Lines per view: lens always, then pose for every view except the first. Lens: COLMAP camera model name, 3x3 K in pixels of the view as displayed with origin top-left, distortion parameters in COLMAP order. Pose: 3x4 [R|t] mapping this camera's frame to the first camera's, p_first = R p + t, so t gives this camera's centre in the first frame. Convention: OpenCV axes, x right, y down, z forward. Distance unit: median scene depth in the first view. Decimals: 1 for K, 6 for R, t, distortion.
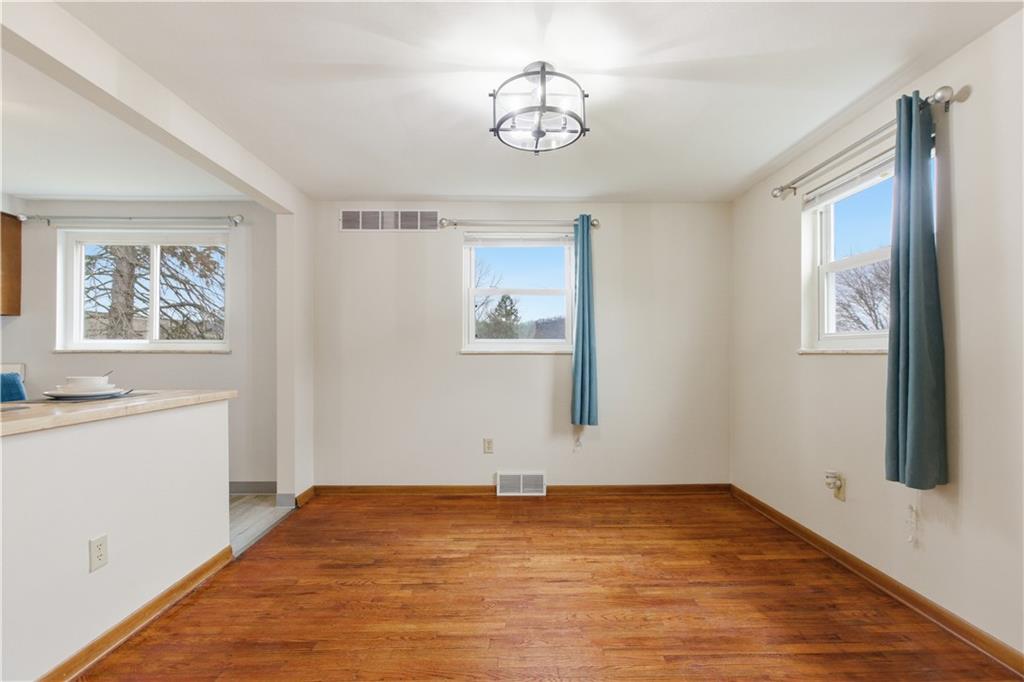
lens RADIAL K [[469.7, 0, 514.6], [0, 469.7, 352.8], [0, 0, 1]] dist [-0.011347, 0.002825]
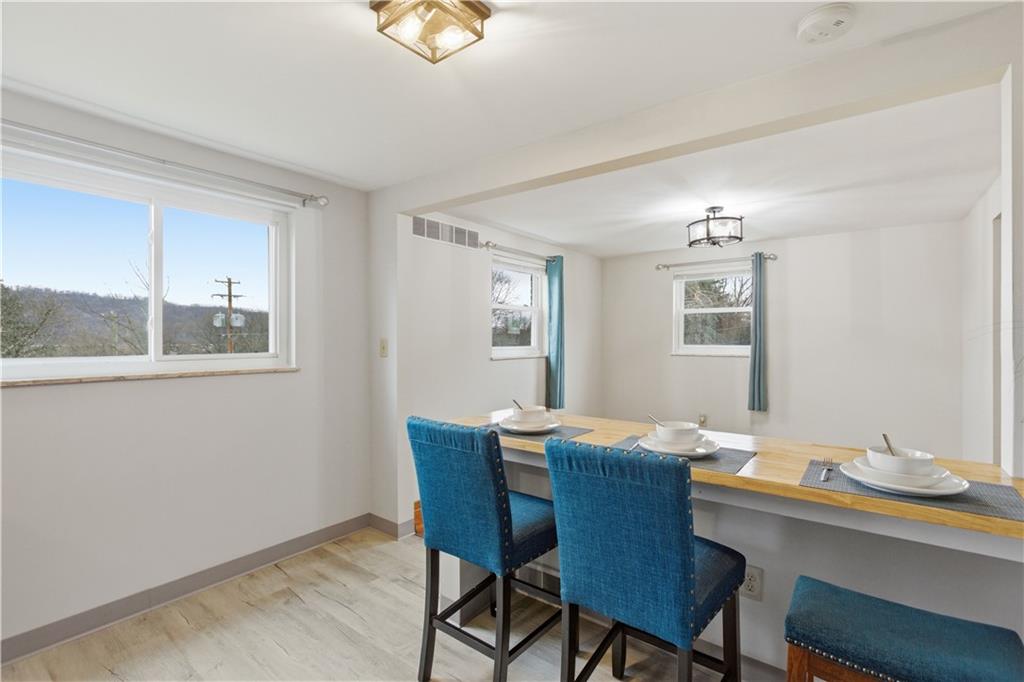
lens RADIAL K [[469.7, 0, 504.2], [0, 469.7, 335.7], [0, 0, 1]] dist [-0.011347, 0.002825]
pose [[0.635244, 0.001366, 0.772310, -1.056546], [-0.003522, 0.999993, 0.001129, -0.062919], [-0.772304, -0.003437, 0.635244, 0.264620]]
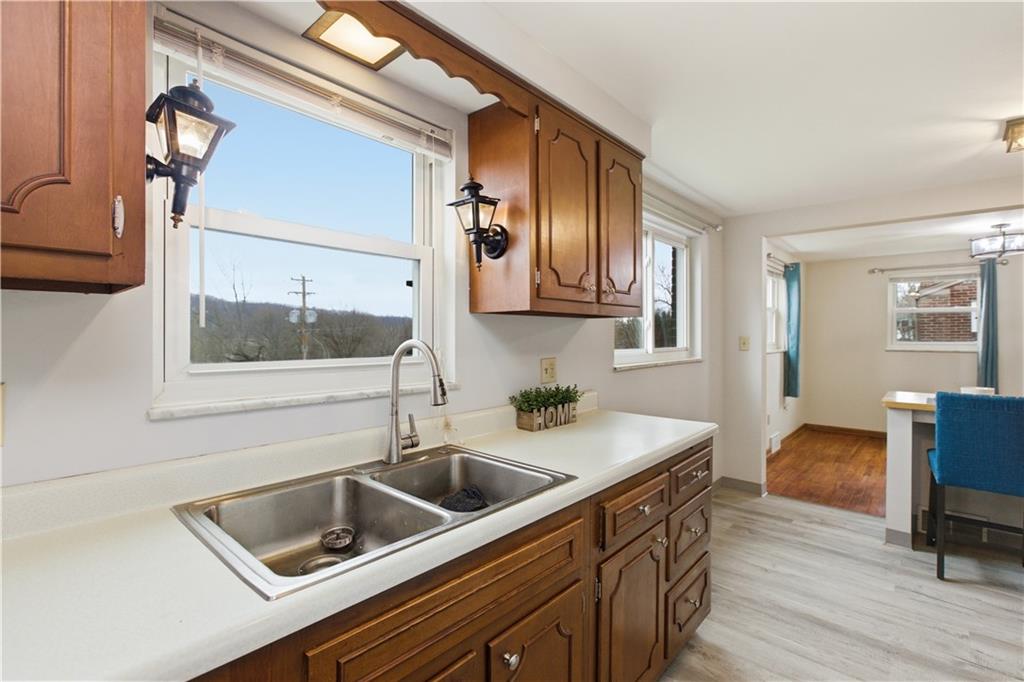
lens RADIAL K [[469.7, 0, 515.4], [0, 469.7, 335.1], [0, 0, 1]] dist [-0.011347, 0.002825]
pose [[0.686915, -0.004009, 0.726726, -1.701696], [-0.004005, 0.999949, 0.009302, -0.065523], [-0.726727, -0.009300, 0.686864, 0.647426]]
